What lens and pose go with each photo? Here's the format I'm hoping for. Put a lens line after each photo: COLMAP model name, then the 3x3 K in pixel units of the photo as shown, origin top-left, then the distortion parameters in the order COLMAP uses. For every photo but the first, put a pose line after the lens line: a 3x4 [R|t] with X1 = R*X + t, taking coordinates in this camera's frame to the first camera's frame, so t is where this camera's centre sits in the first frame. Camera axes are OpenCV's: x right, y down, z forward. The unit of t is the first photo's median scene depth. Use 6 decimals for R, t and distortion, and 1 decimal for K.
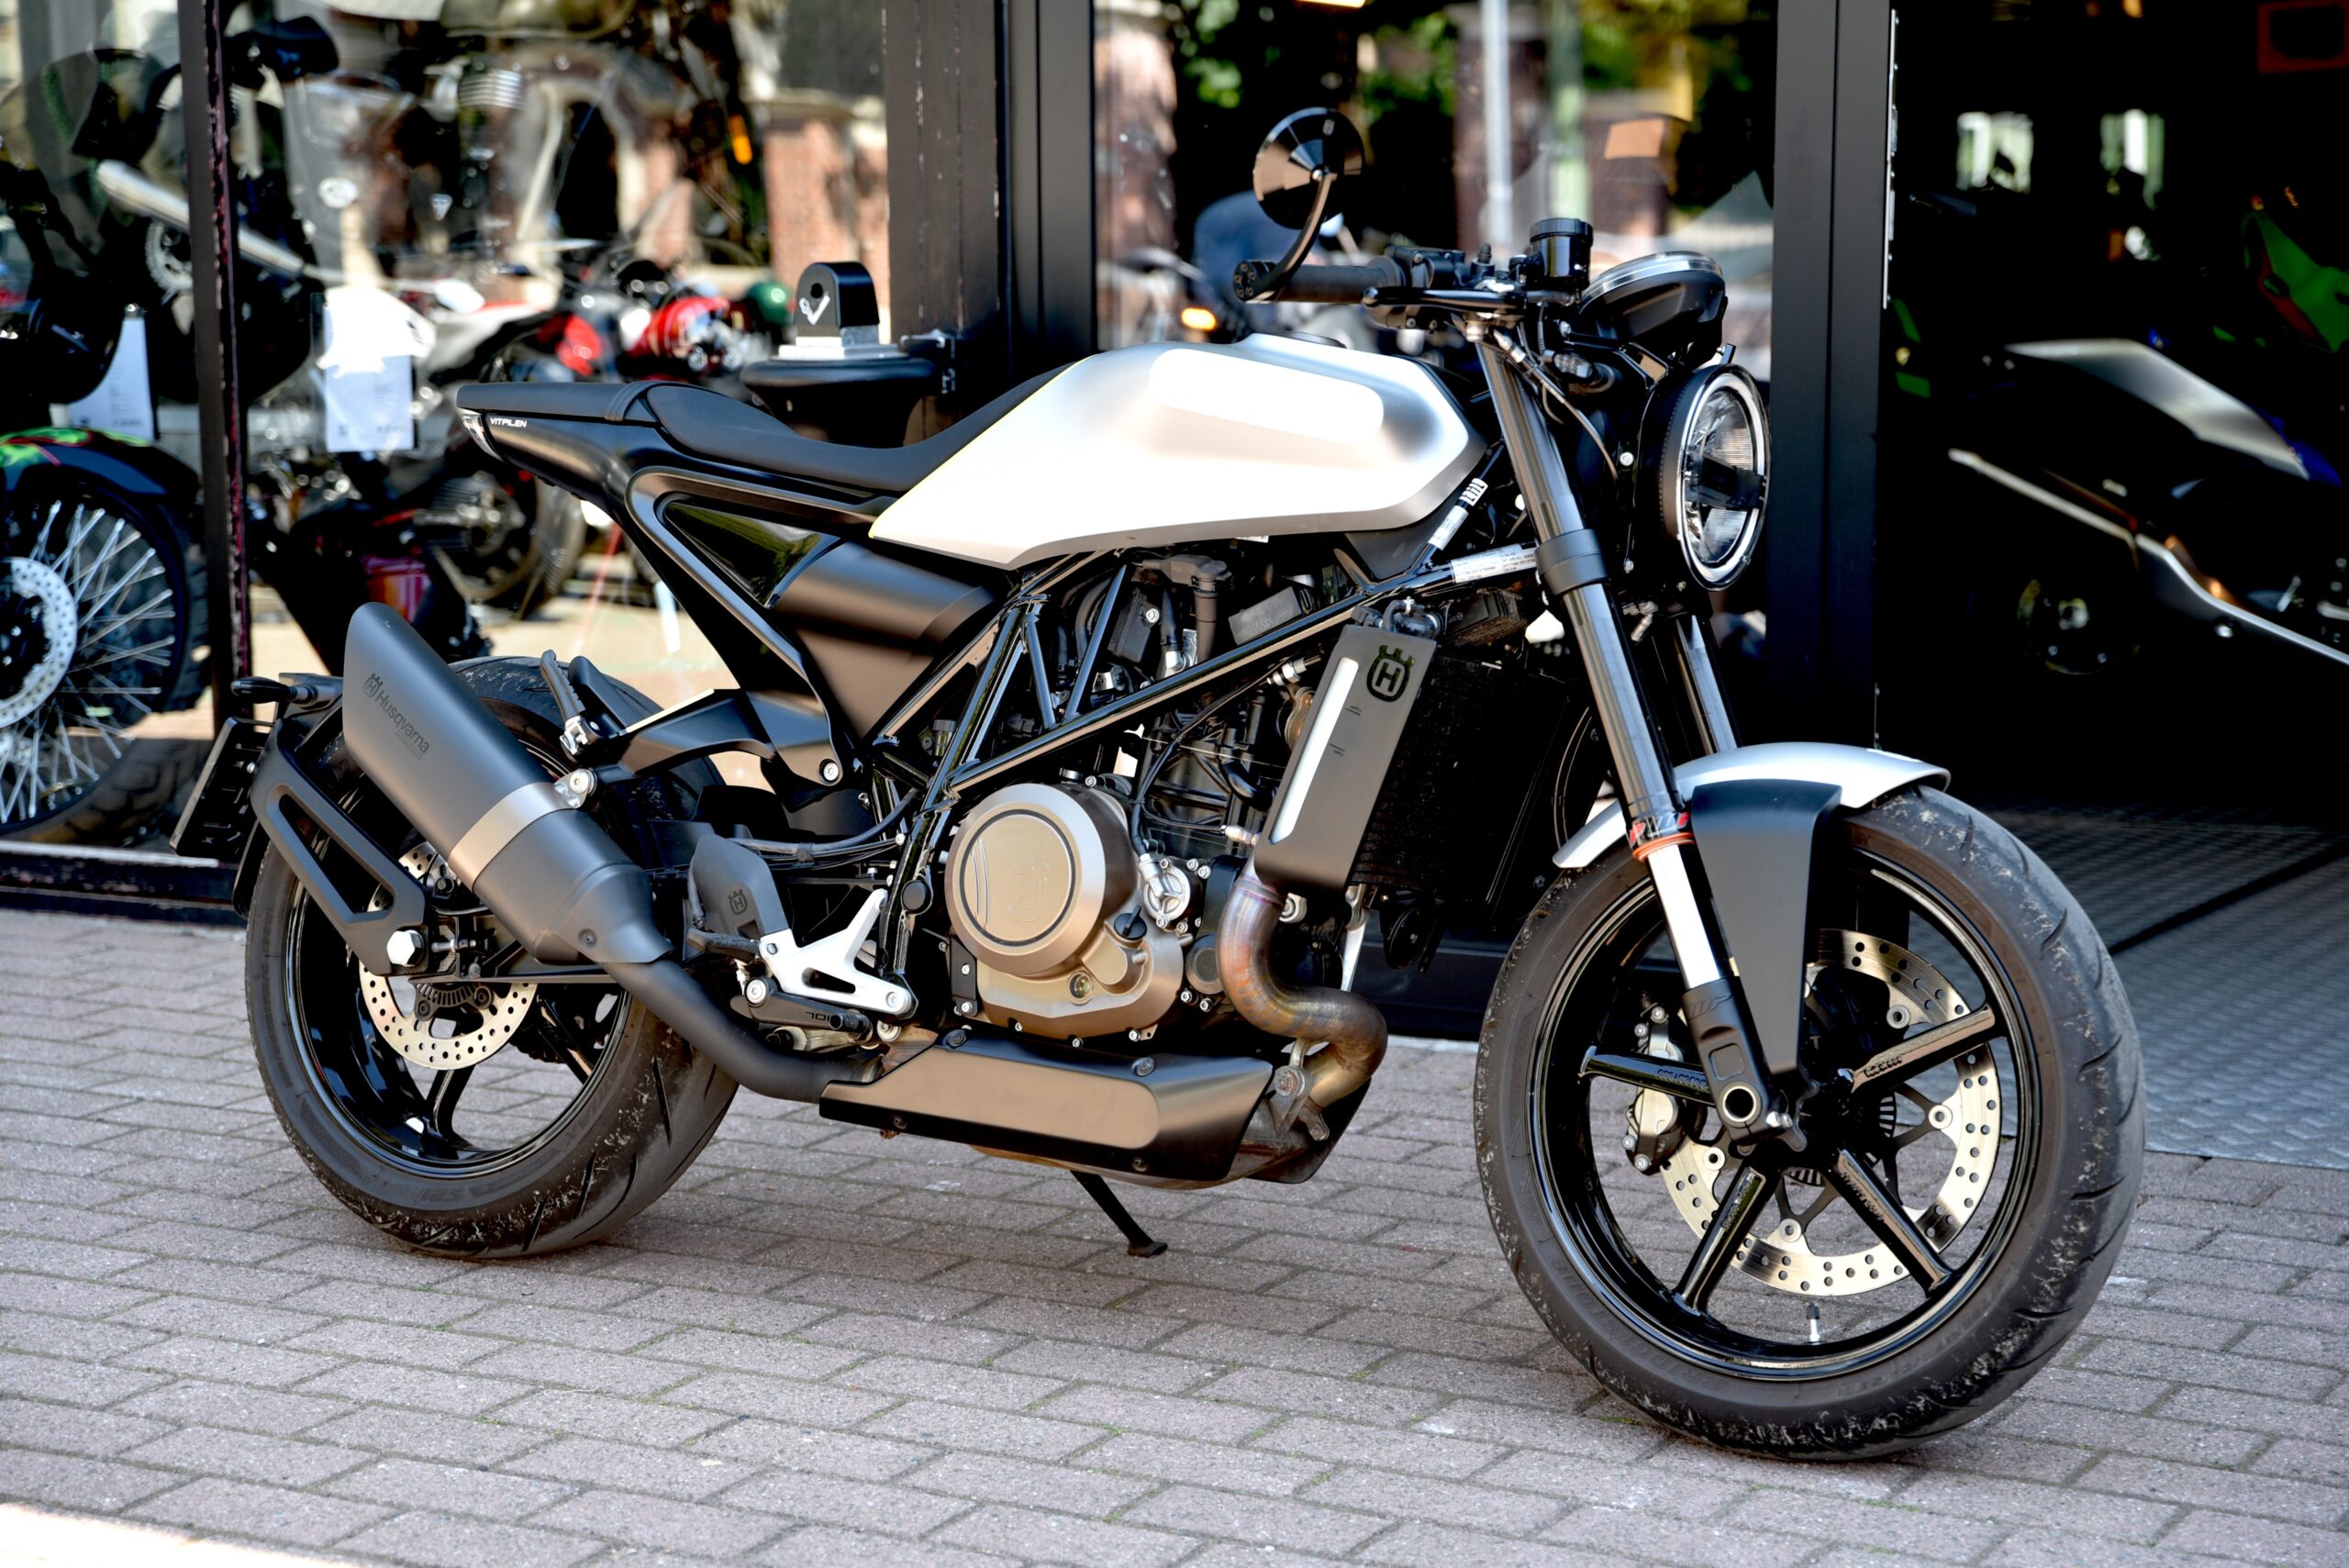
lens RADIAL K [[4209.6, 0, 1177.5], [0, 4209.6, 777.8], [0, 0, 1]] dist [0.171942, 0.000000]
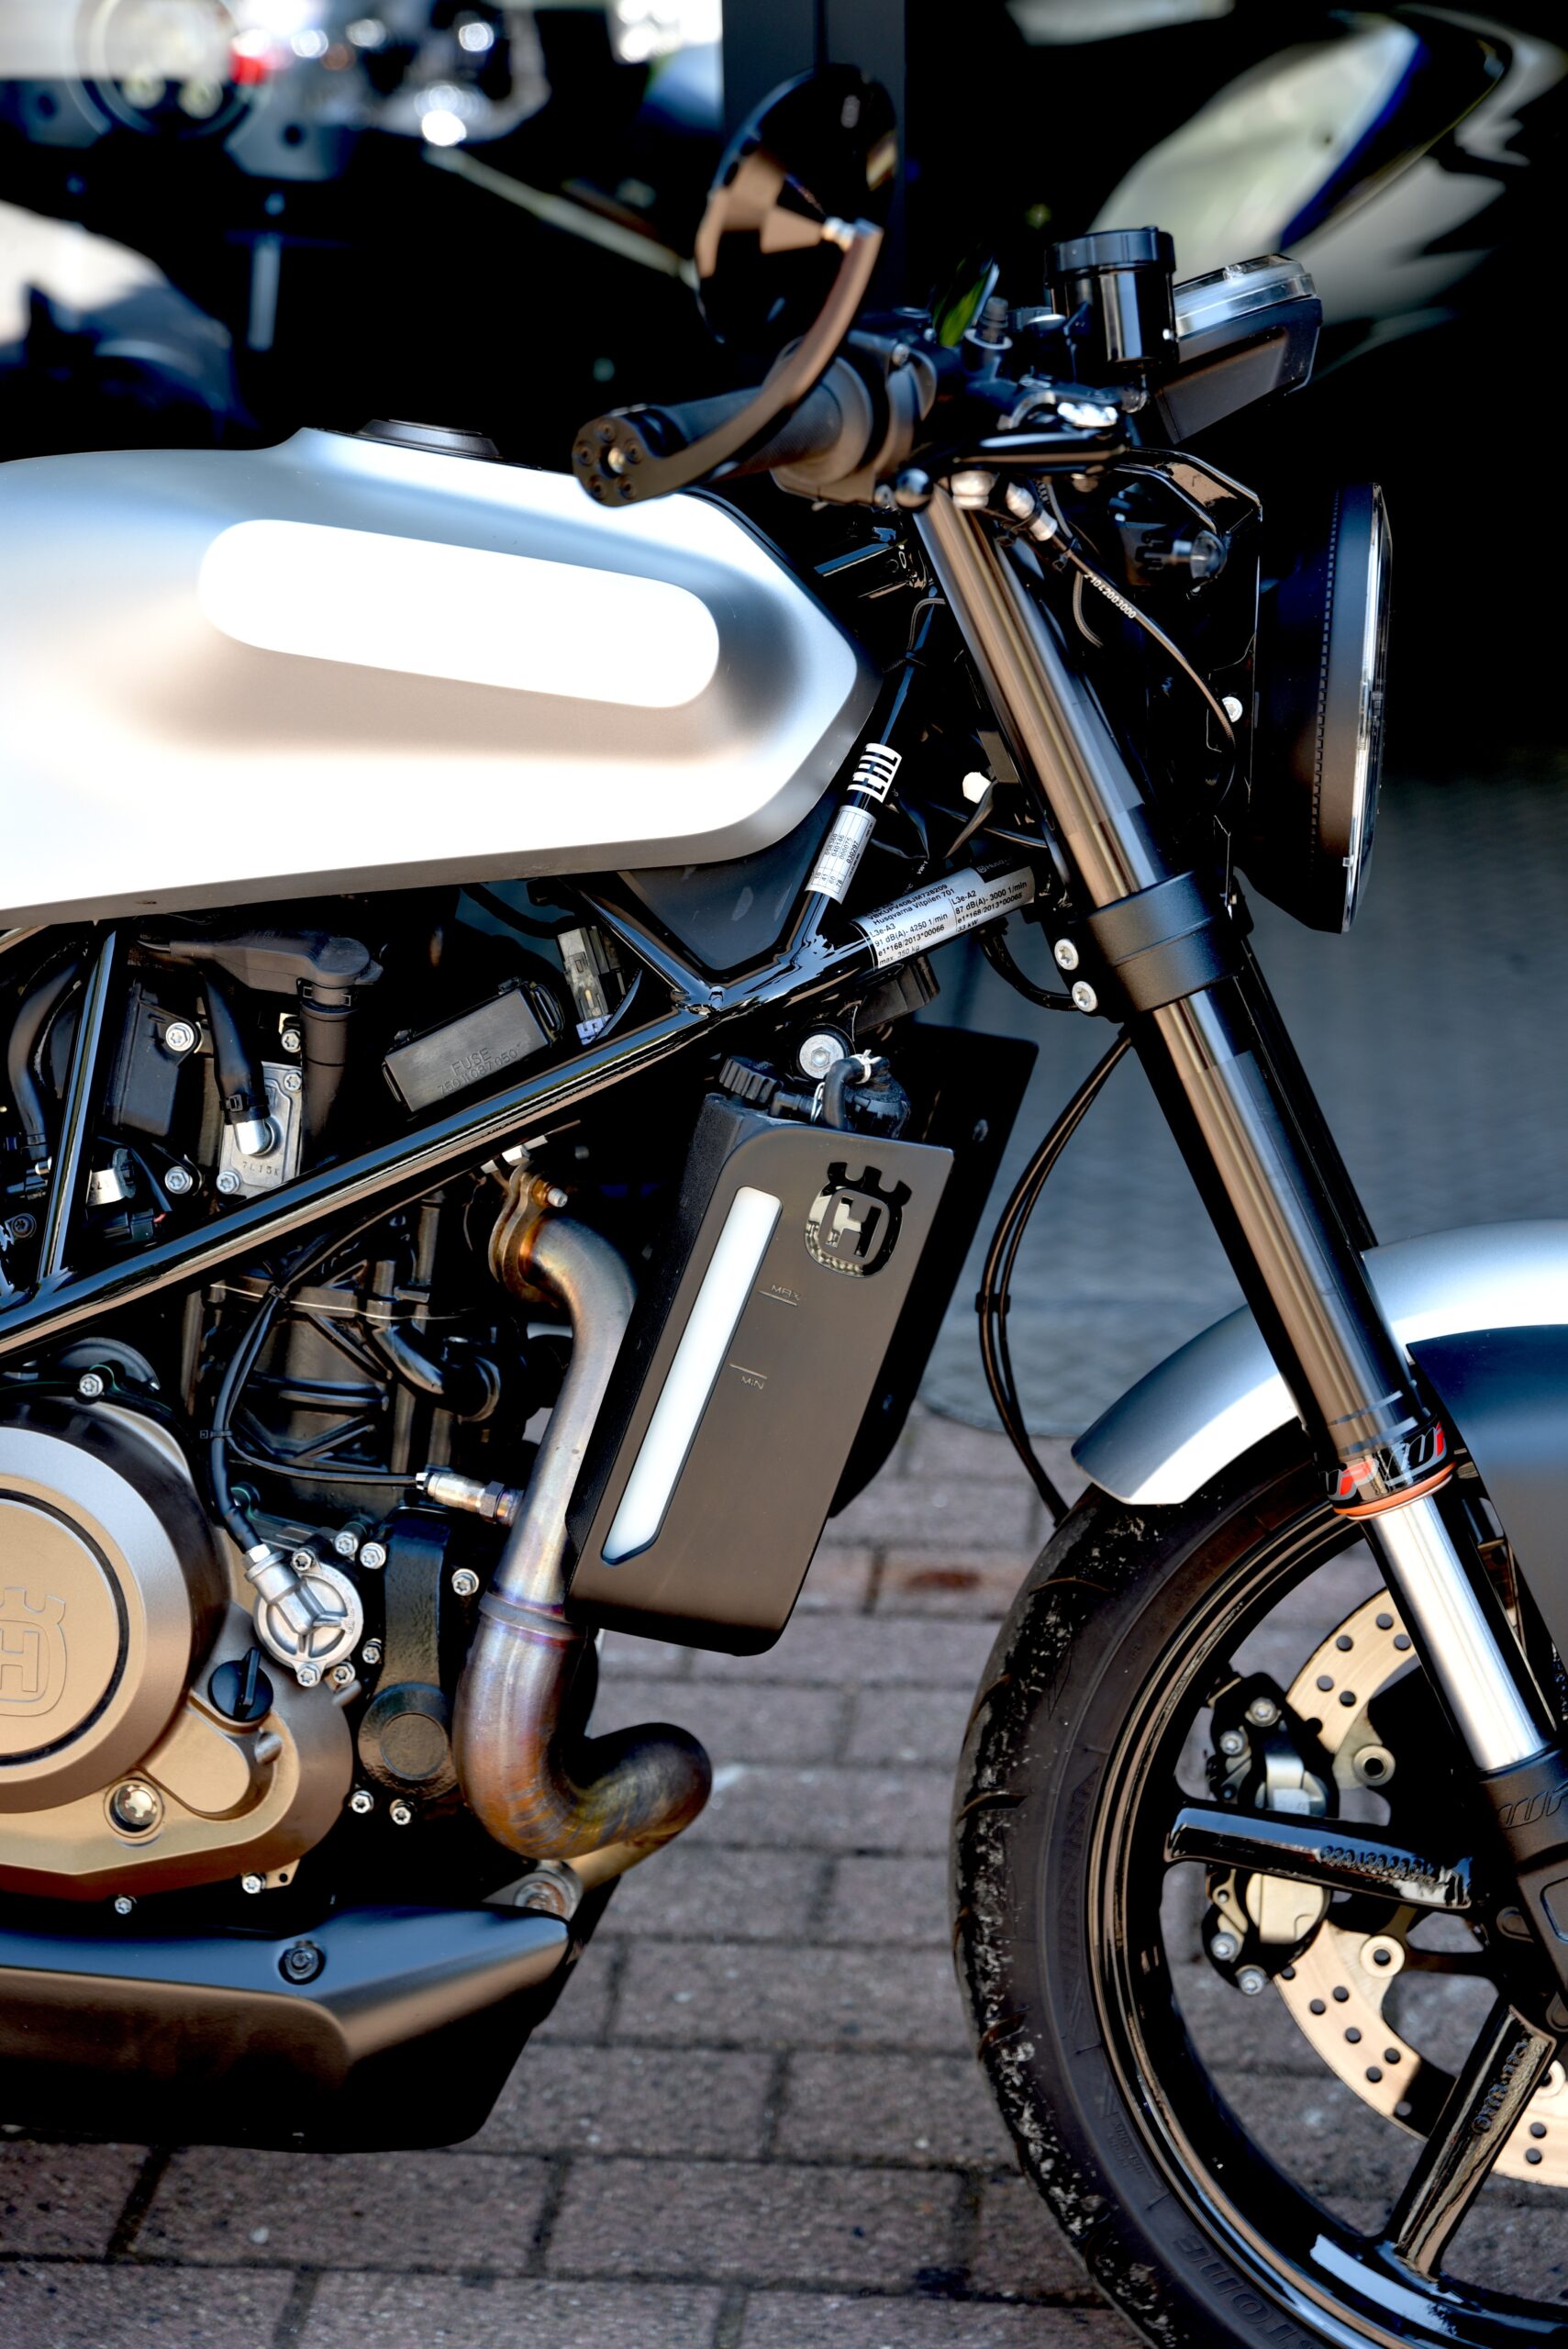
lens RADIAL K [[4281.9, 0, 789.5], [0, 4281.9, 1195.3], [0, 0, 1]] dist [0.214648, 0.000000]
pose [[0.918555, -0.143606, 0.368285, -0.128628], [0.062899, 0.972904, 0.222489, -0.128424], [-0.390257, -0.181204, 0.902698, 0.521856]]
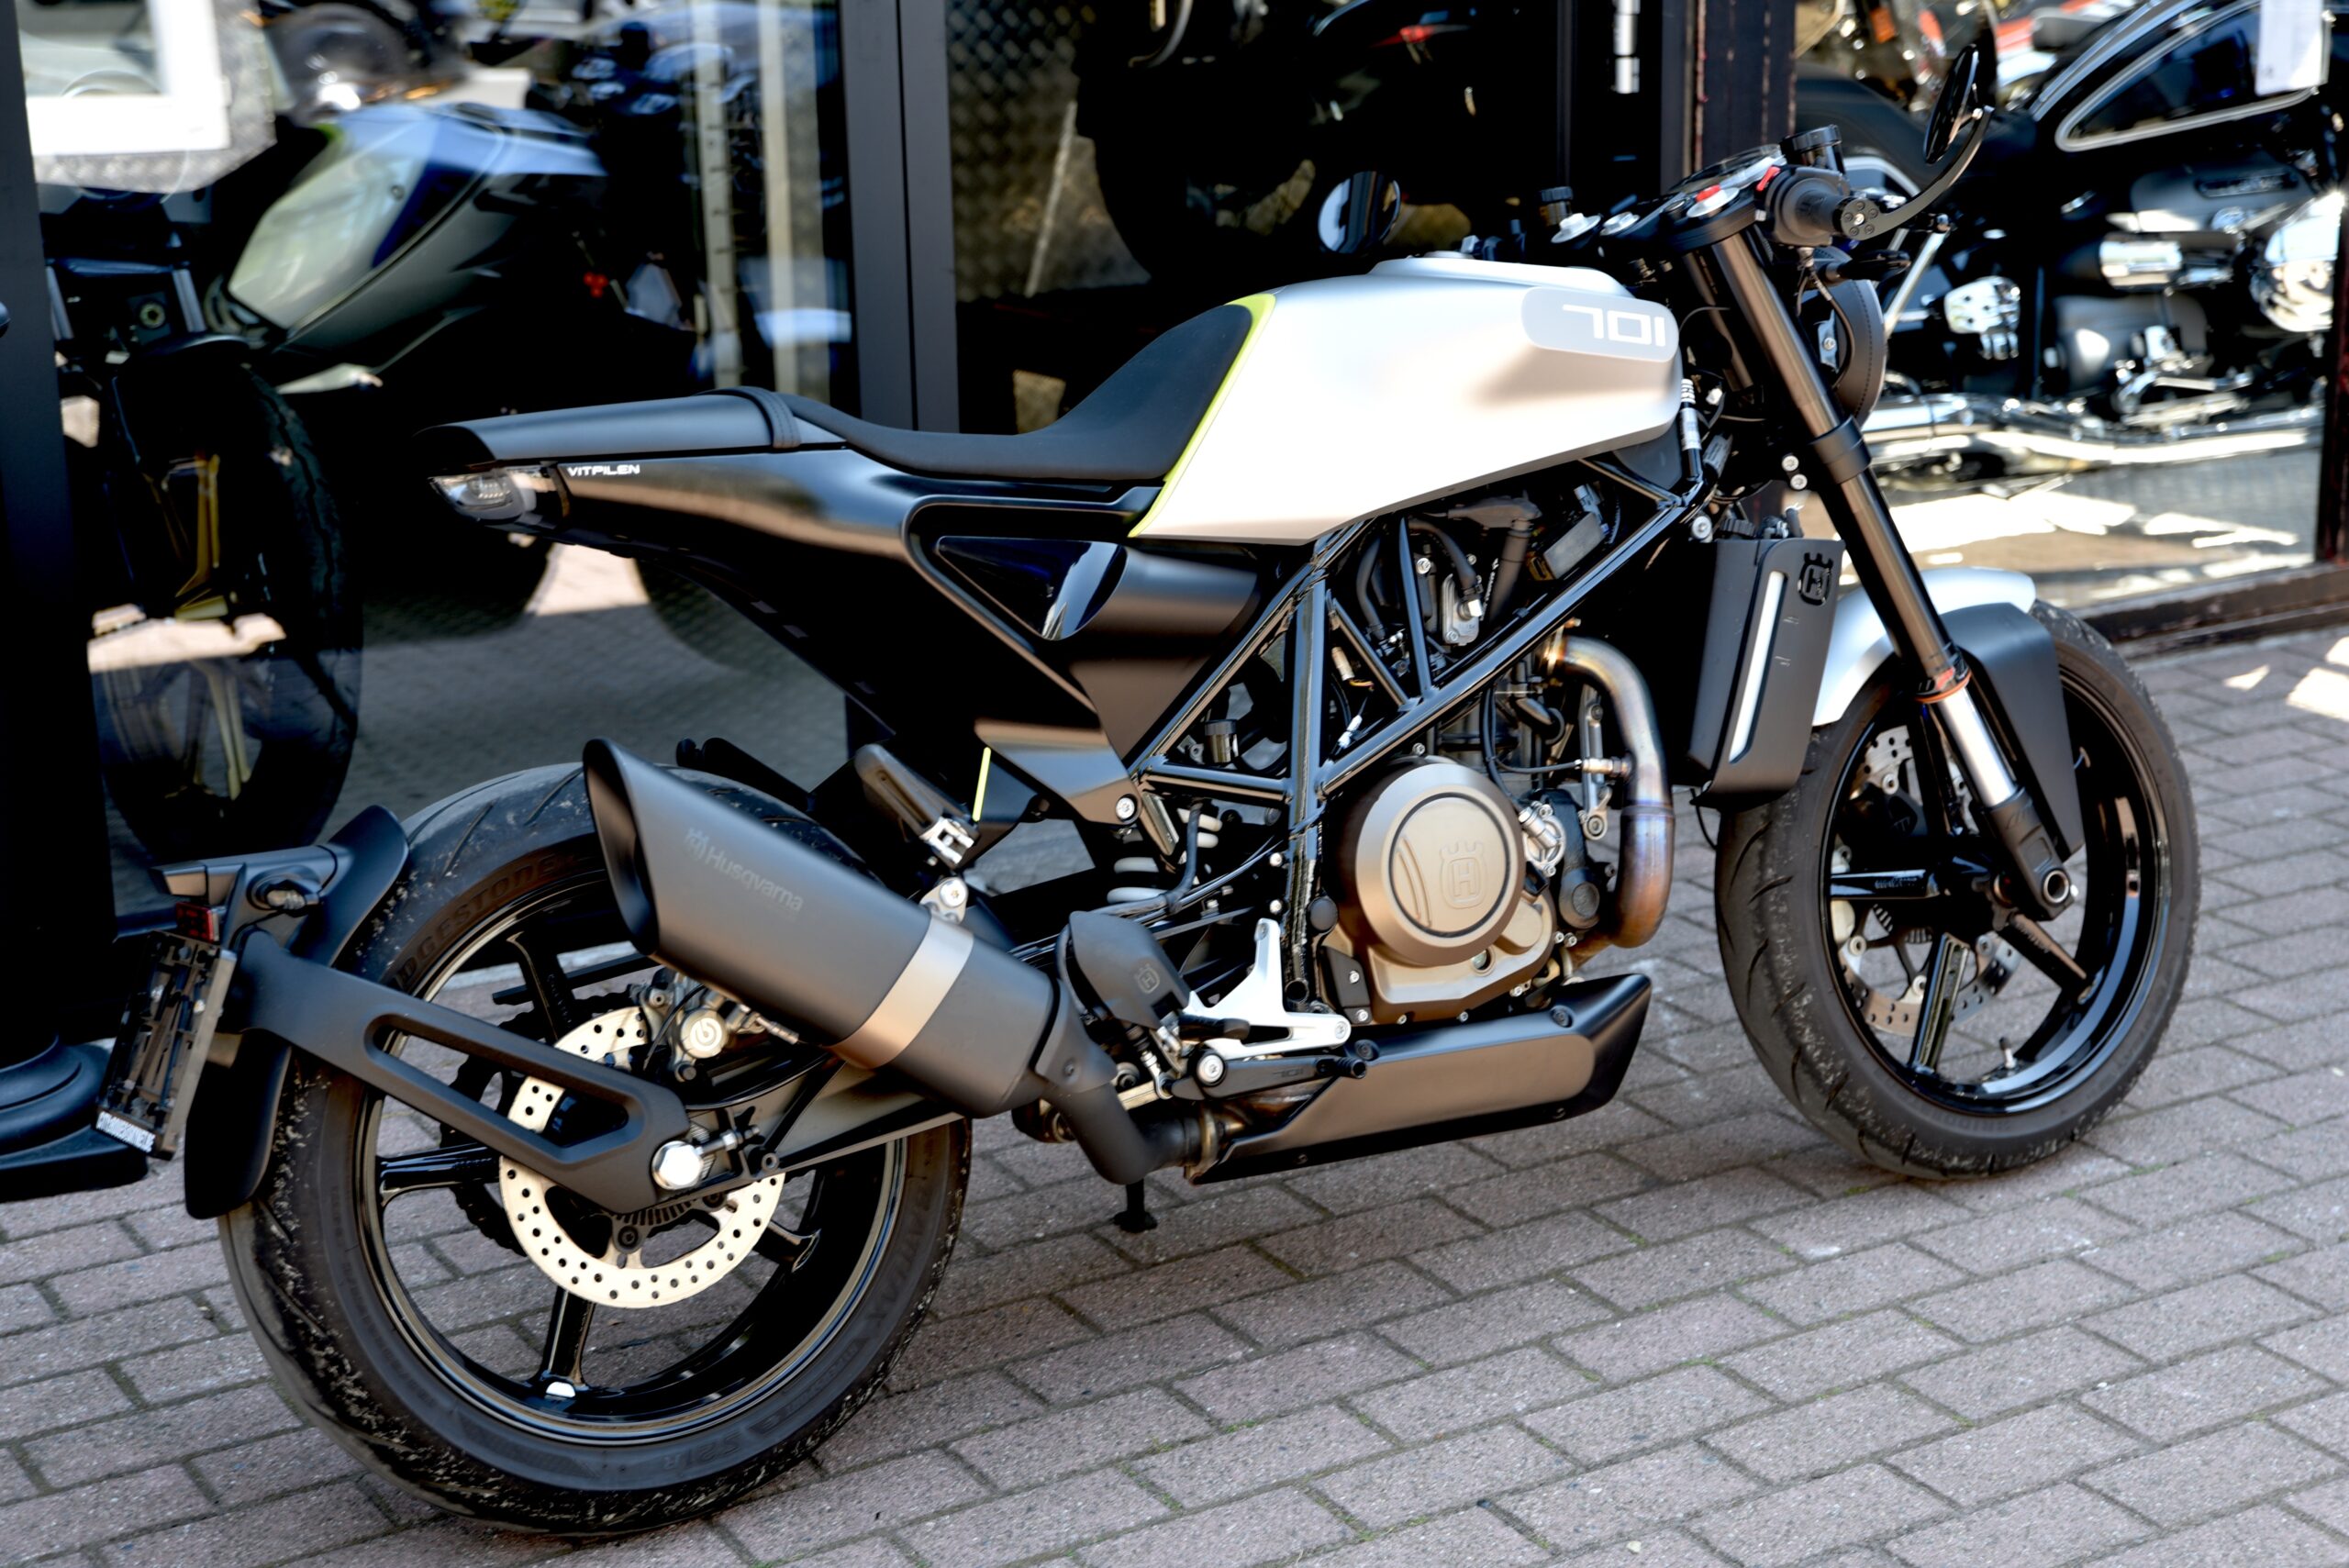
lens RADIAL K [[3602.0, 0, 1187.3], [0, 3602.0, 794.5], [0, 0, 1]] dist [0.084336, 0.000000]
pose [[0.475842, -0.234376, 0.847728, -0.742603], [0.120424, 0.972125, 0.201174, -0.160301], [-0.871248, 0.006360, 0.490802, 0.650623]]
